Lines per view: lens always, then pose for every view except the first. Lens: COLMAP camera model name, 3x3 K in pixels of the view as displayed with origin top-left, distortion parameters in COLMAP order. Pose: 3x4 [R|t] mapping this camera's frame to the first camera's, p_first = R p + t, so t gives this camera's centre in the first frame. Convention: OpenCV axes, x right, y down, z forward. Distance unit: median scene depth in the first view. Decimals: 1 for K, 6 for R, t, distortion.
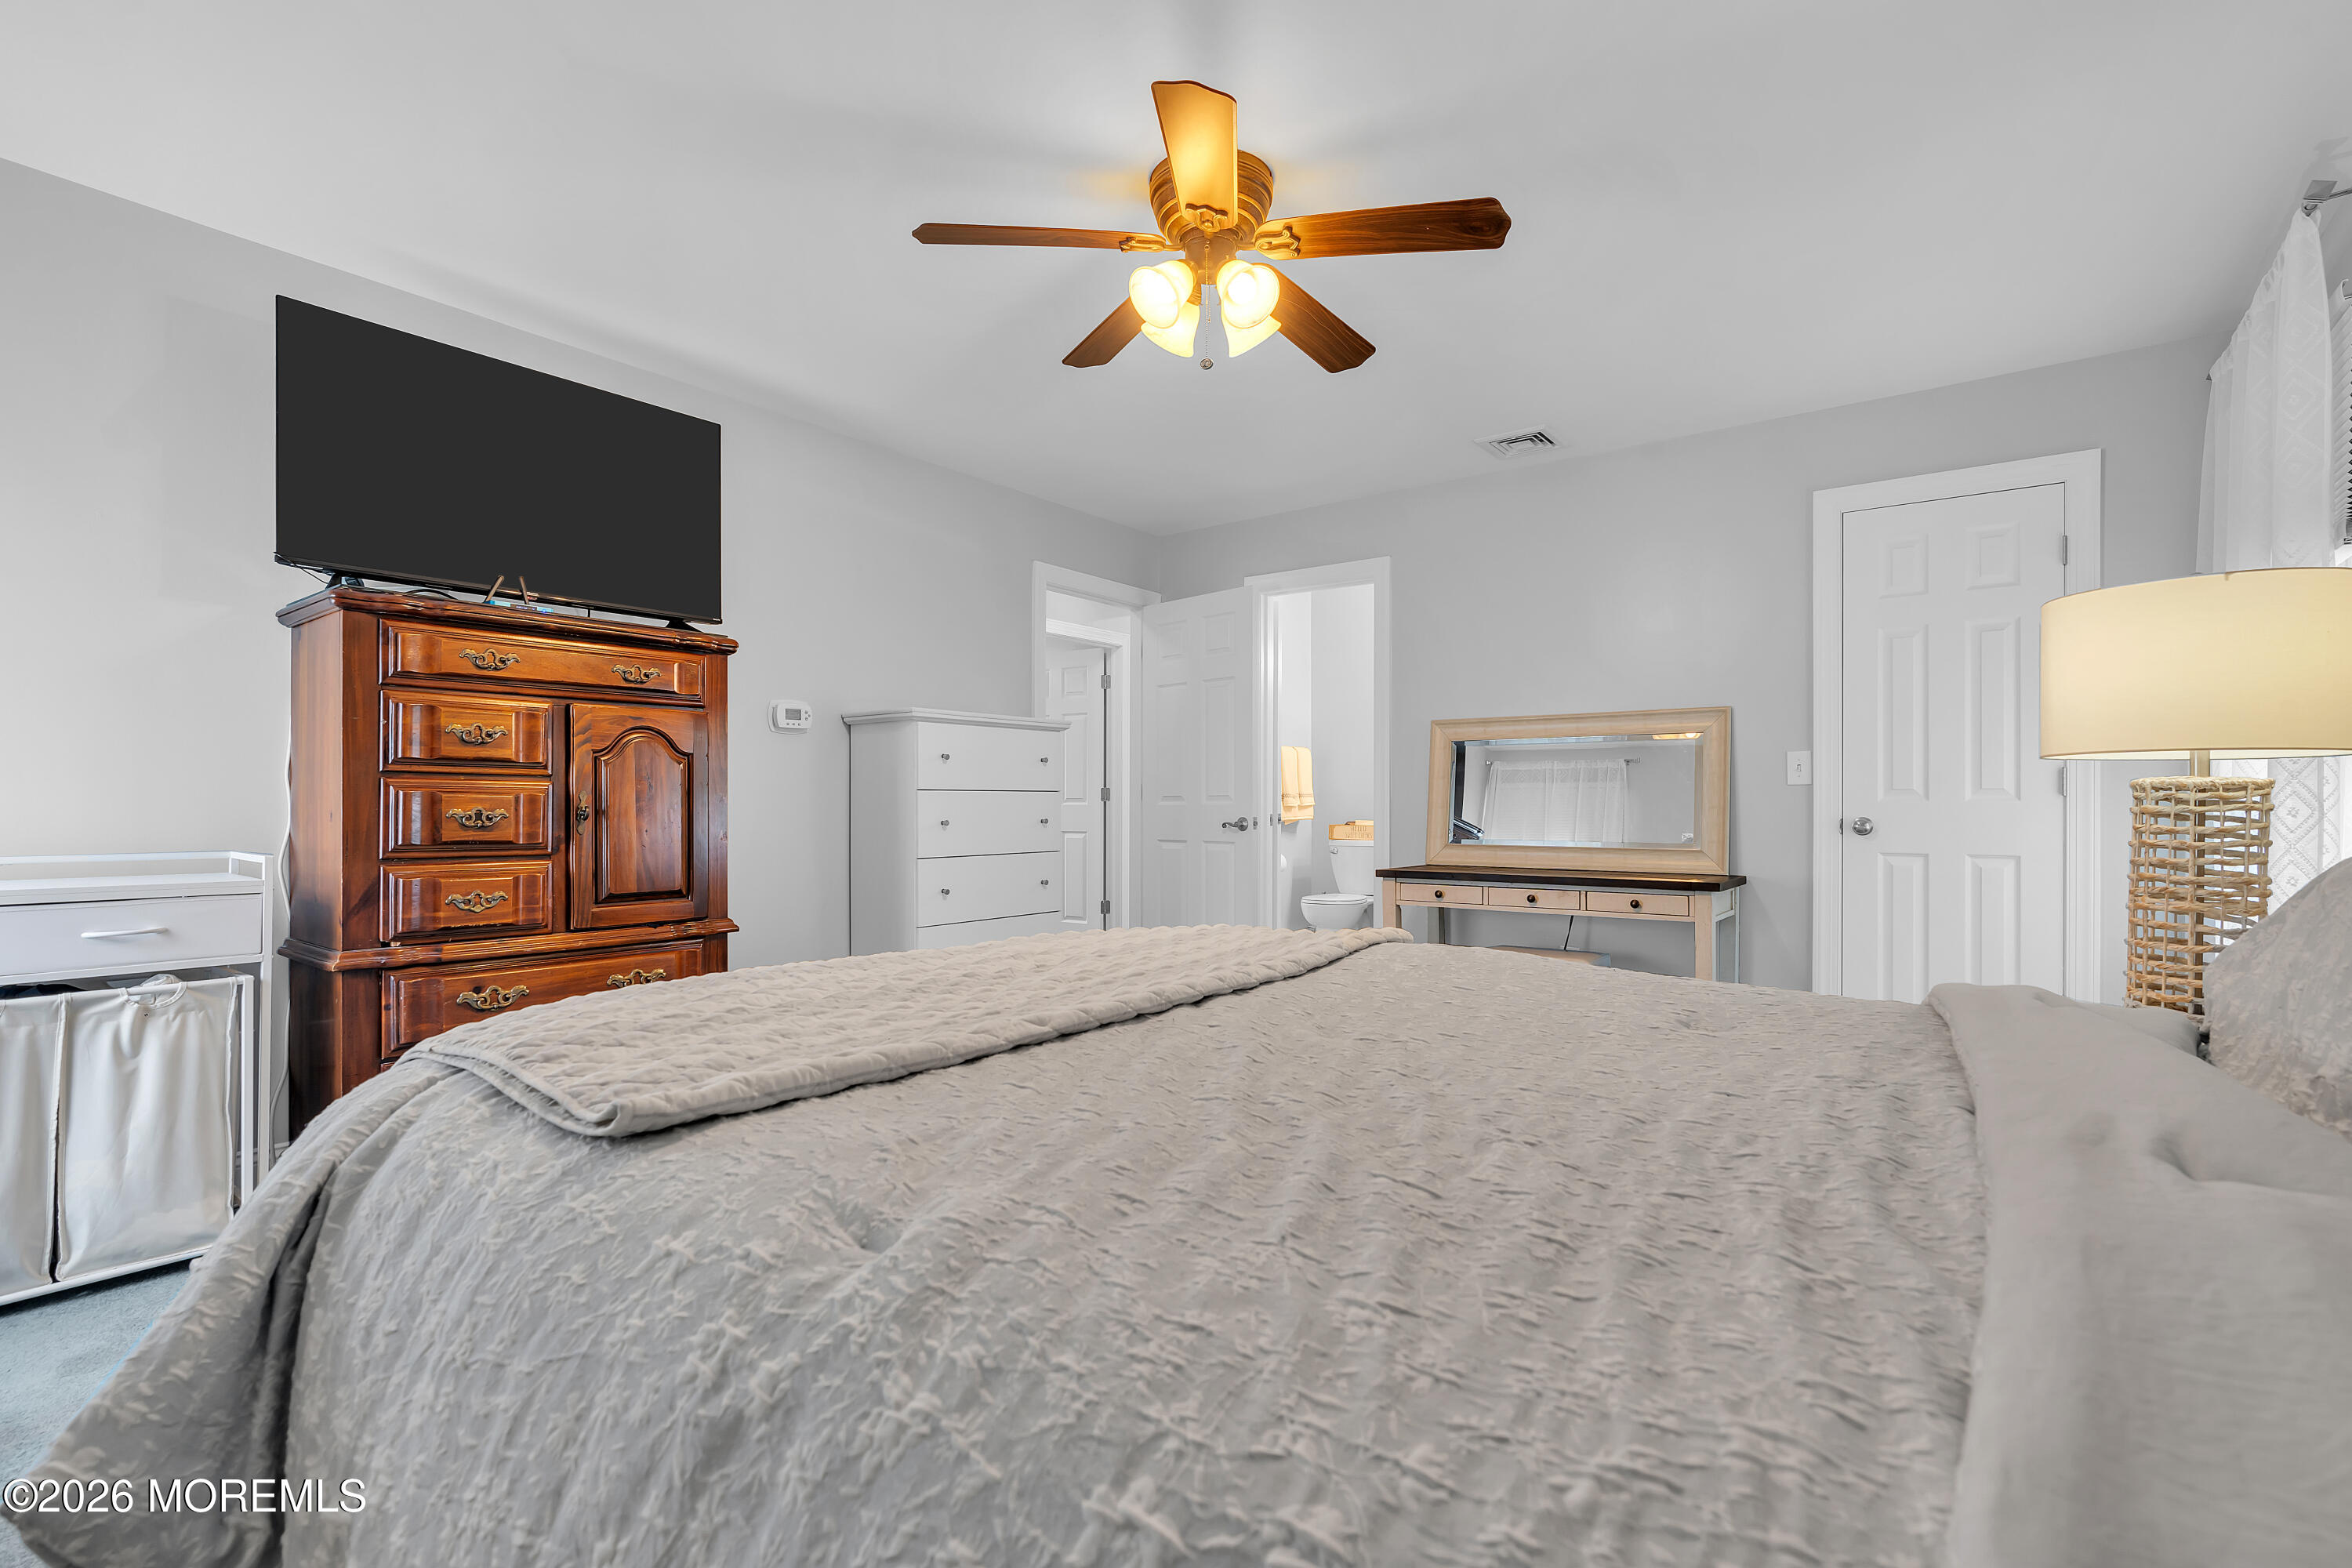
lens RADIAL K [[1055.2, 0, 1176.0], [0, 1055.2, 784.0], [0, 0, 1]] dist [-0.009702, 0.004074]
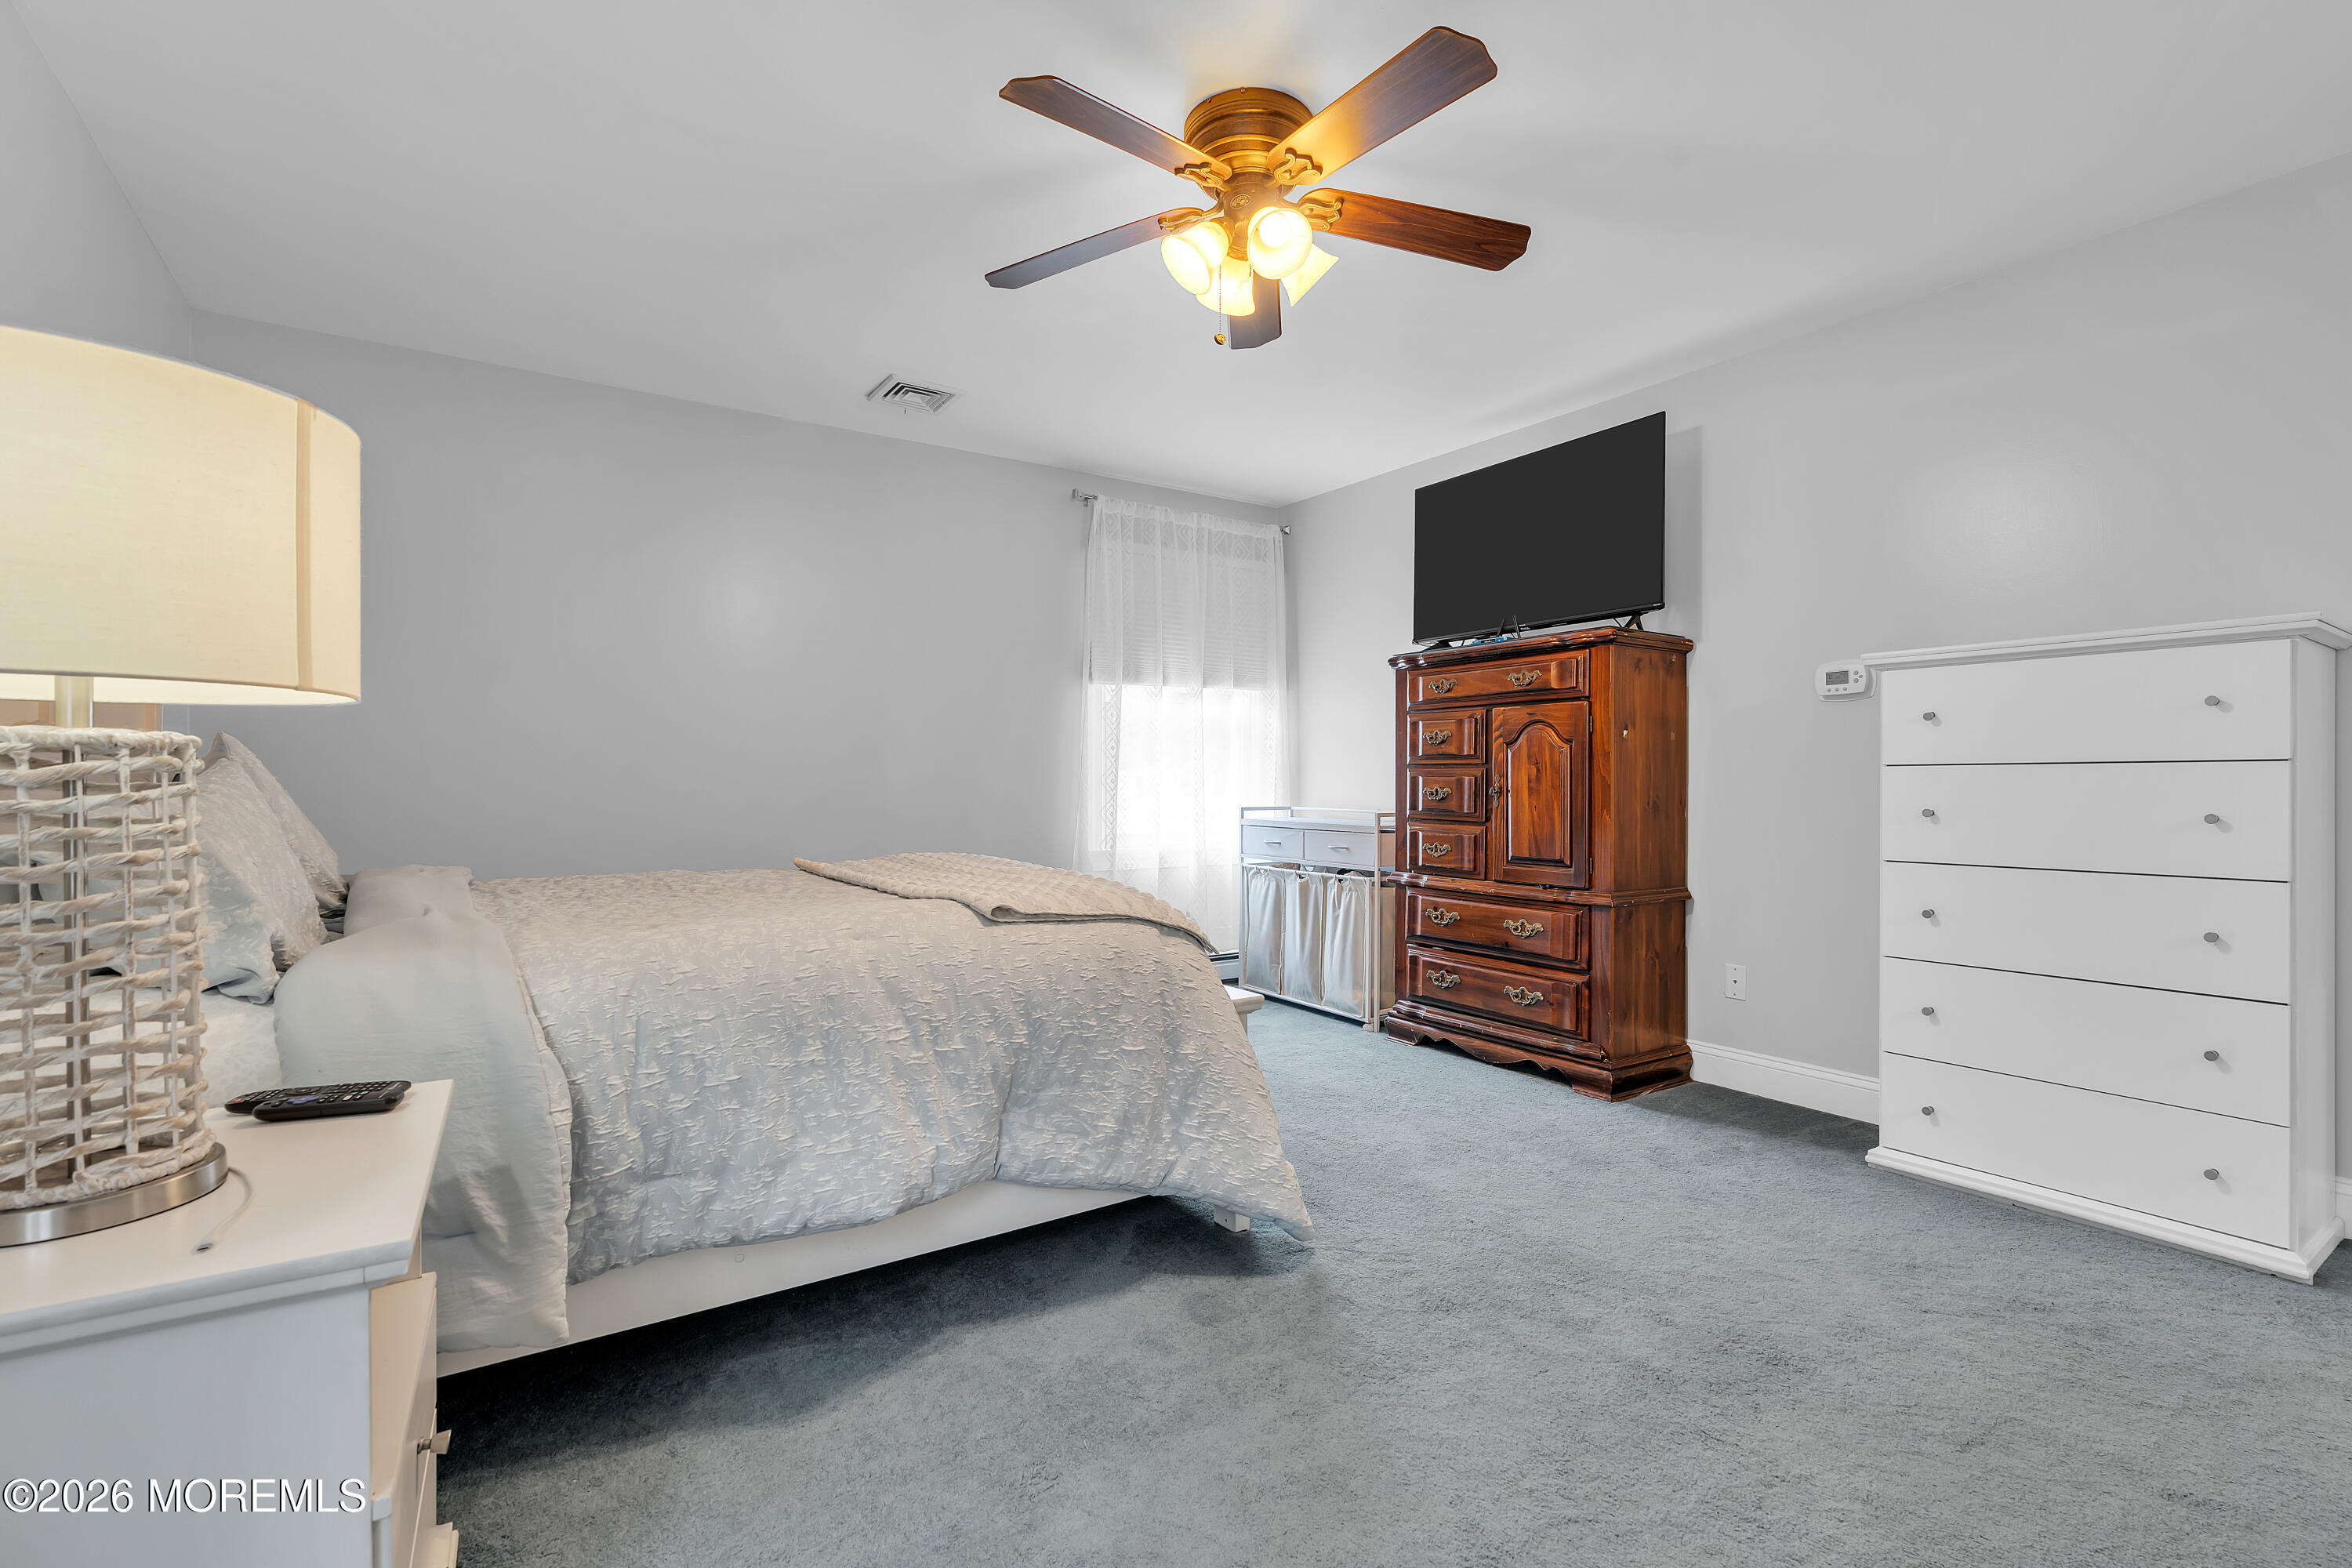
lens RADIAL K [[1055.2, 0, 1176.0], [0, 1055.2, 784.0], [0, 0, 1]] dist [-0.009702, 0.004074]
pose [[-0.324200, -0.007904, -0.945956, 0.799444], [0.010744, 0.999870, -0.012037, 0.029587], [0.945928, -0.014066, -0.324073, 1.045909]]
